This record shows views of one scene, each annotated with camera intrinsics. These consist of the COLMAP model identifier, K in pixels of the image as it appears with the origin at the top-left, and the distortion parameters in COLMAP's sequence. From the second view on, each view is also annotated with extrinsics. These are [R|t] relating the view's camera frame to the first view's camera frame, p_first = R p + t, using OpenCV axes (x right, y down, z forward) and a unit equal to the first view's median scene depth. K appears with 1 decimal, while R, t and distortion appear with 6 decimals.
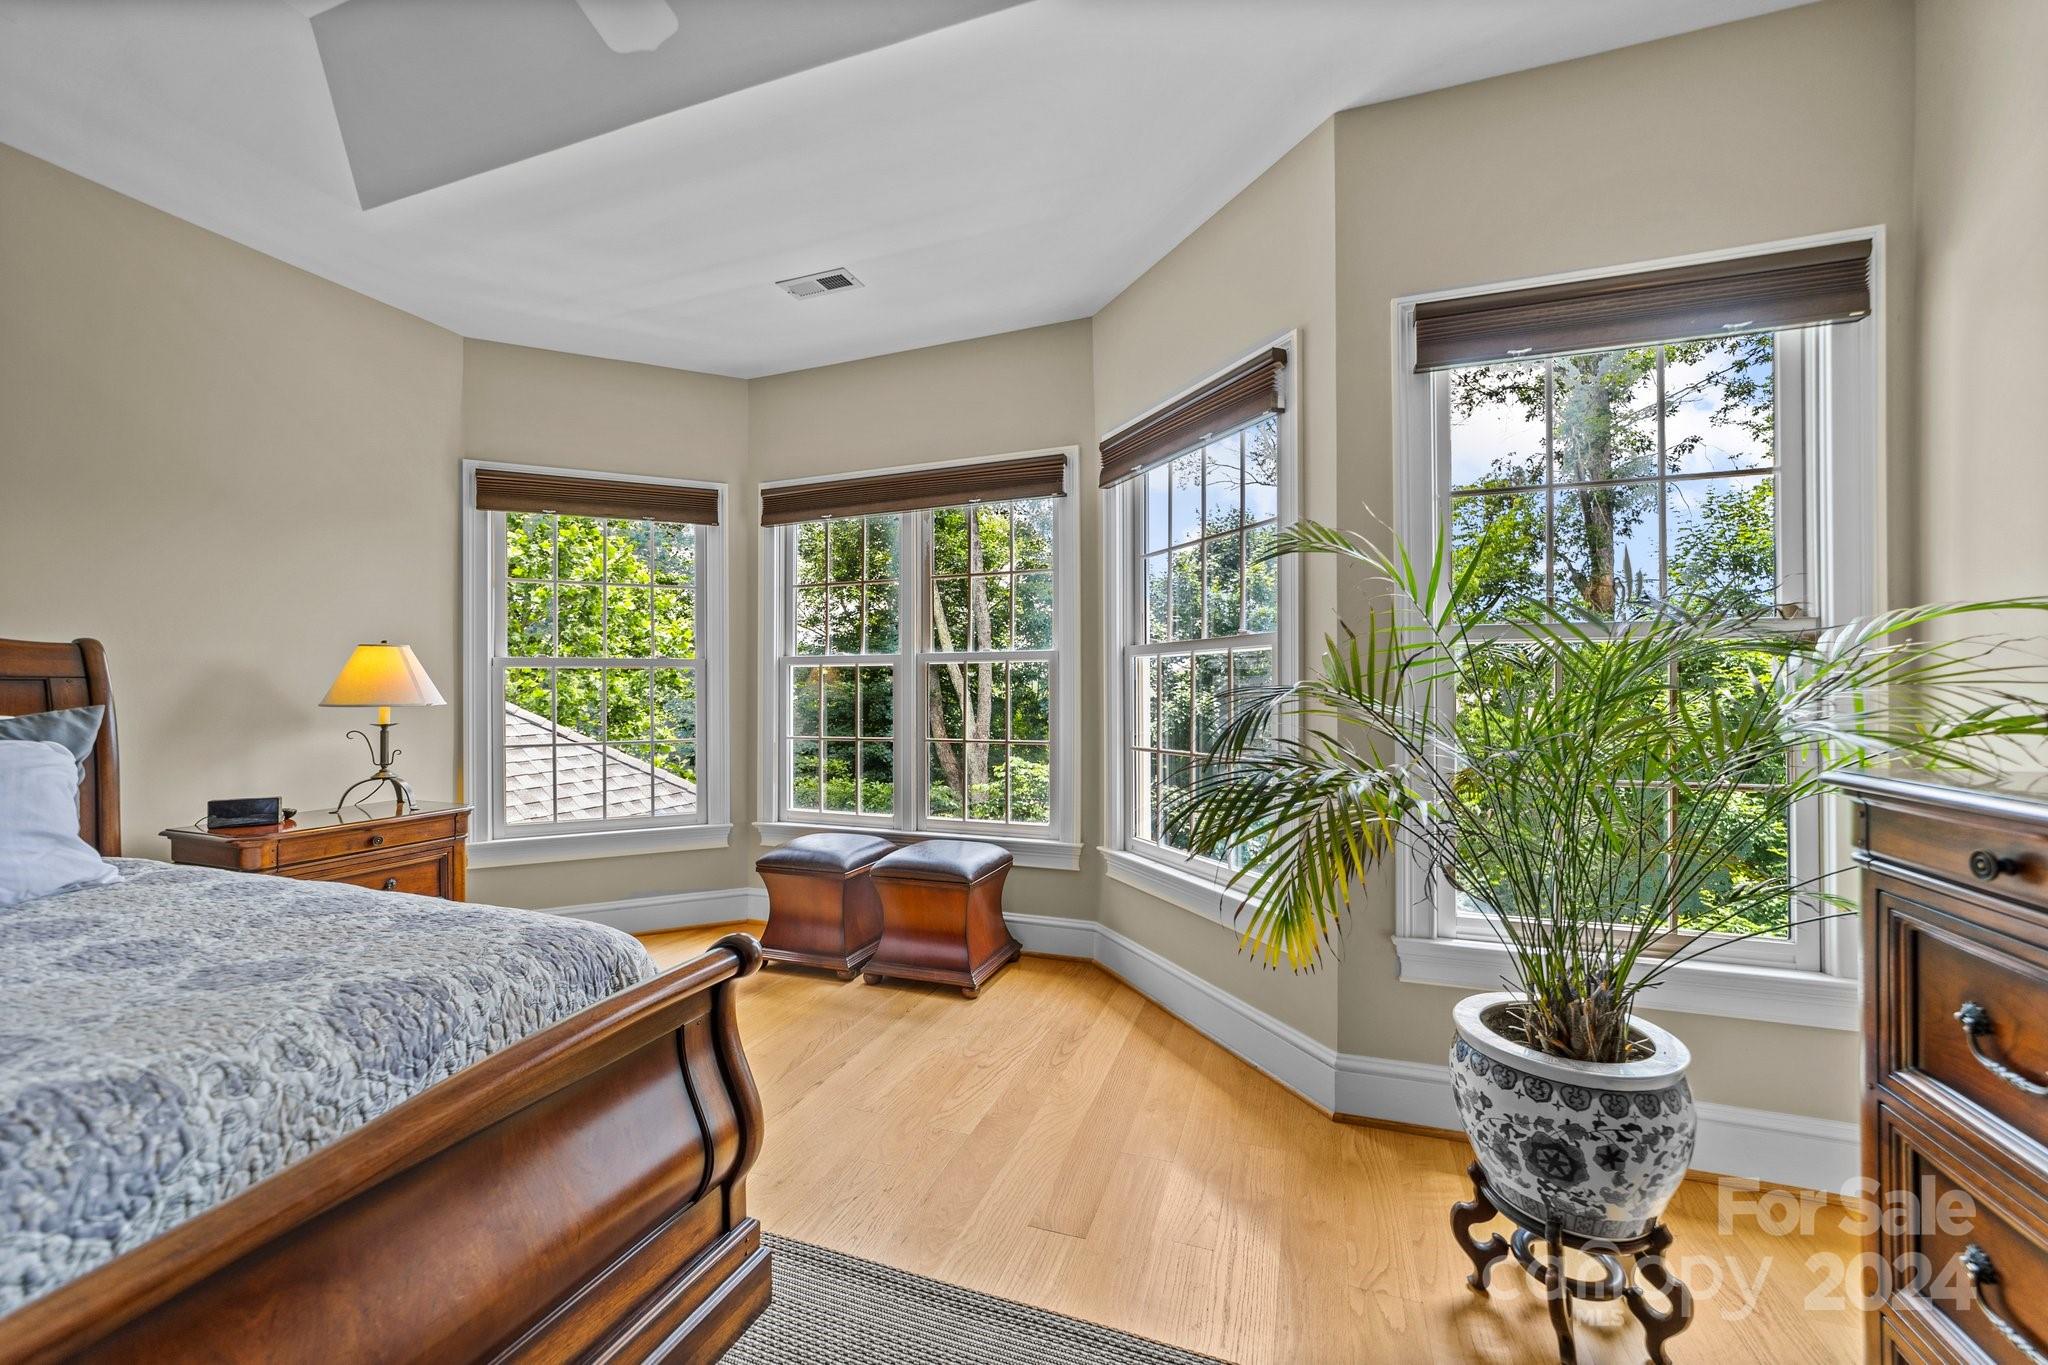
lens RADIAL K [[796.7, 0, 1030.9], [0, 796.7, 692.3], [0, 0, 1]] dist [-0.015588, 0.007051]
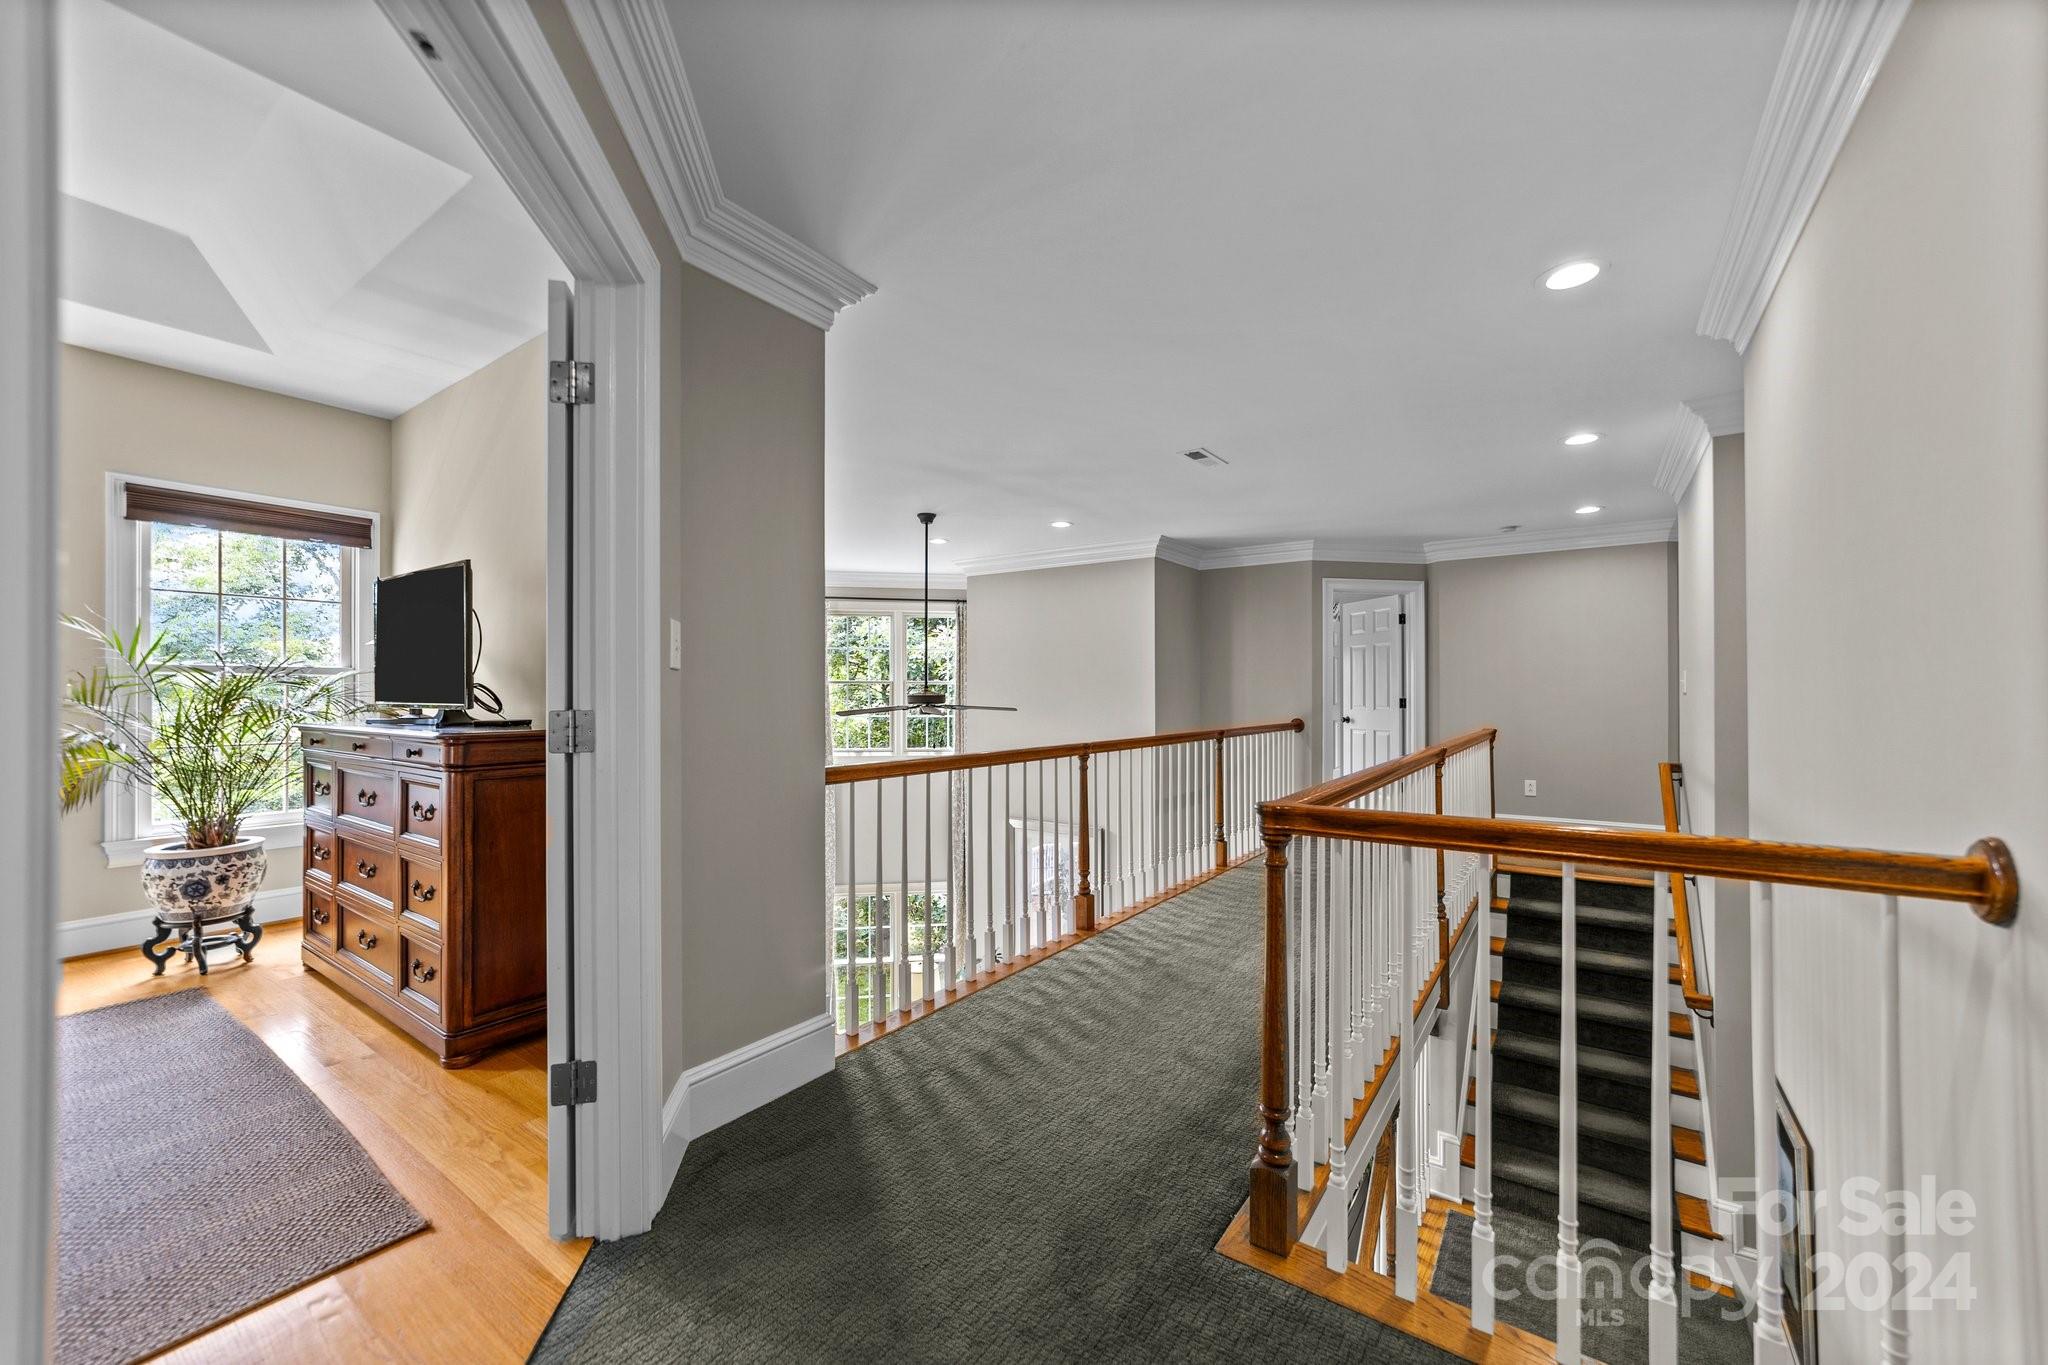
lens RADIAL K [[796.7, 0, 1021.9], [0, 796.7, 686.2], [0, 0, 1]] dist [-0.015588, 0.007051]
pose [[0.273445, 0.012706, 0.961804, -0.641480], [0.007493, 0.999854, -0.015339, 0.009041], [-0.961859, 0.011401, 0.273310, -1.368462]]
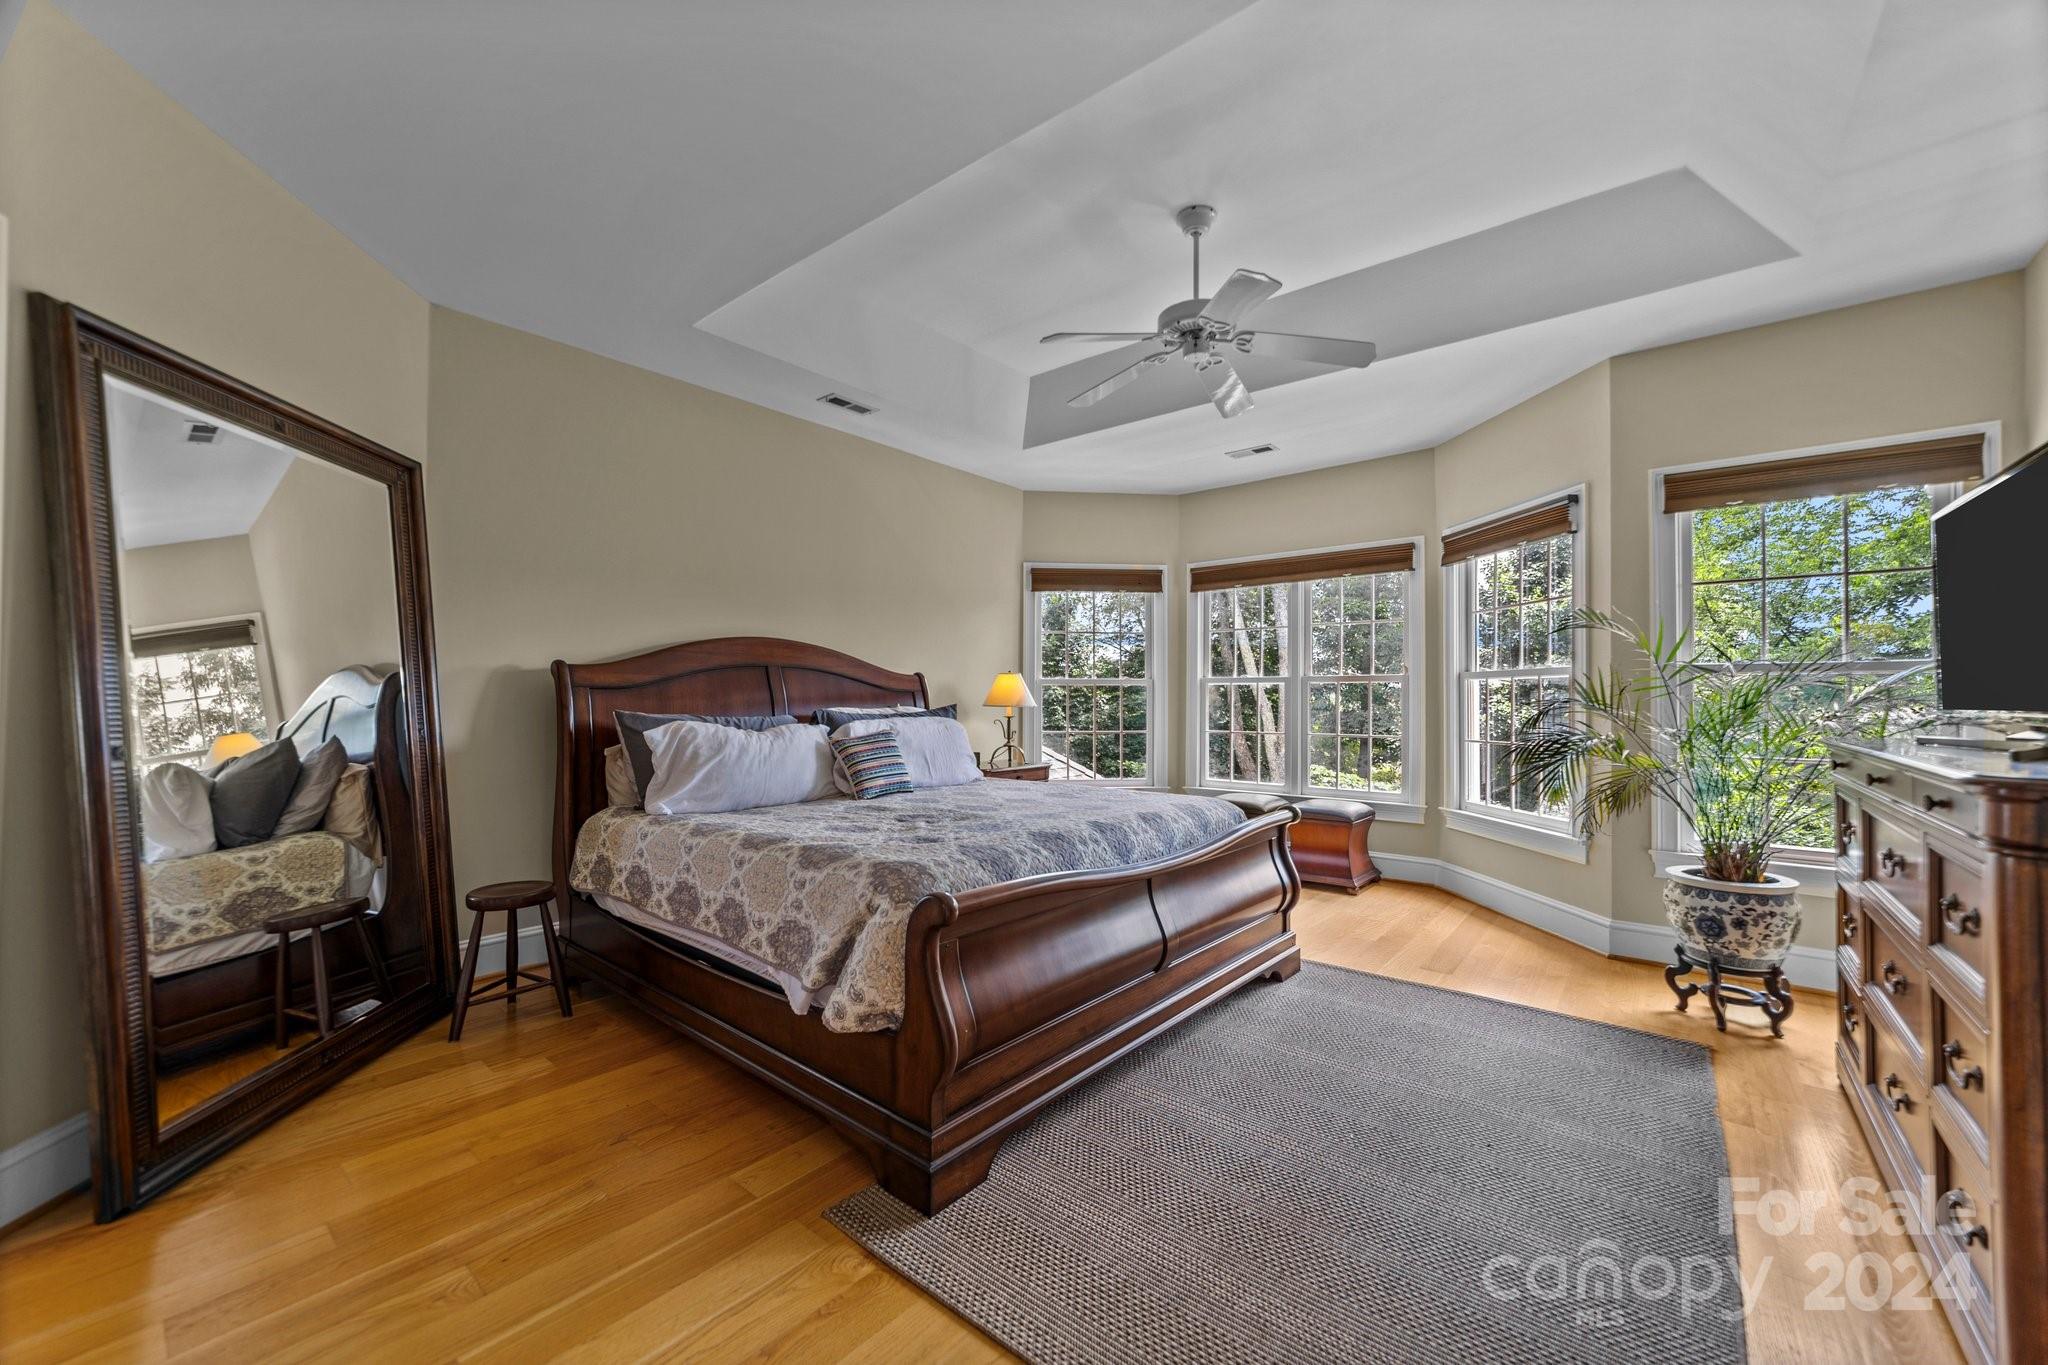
lens RADIAL K [[796.7, 0, 1026.6], [0, 796.7, 689.1], [0, 0, 1]] dist [-0.015588, 0.007051]
pose [[0.940668, 0.004684, -0.339297, -0.212742], [-0.010748, 0.999814, -0.015996, 0.009162], [0.339159, 0.018694, 0.940543, -1.010564]]
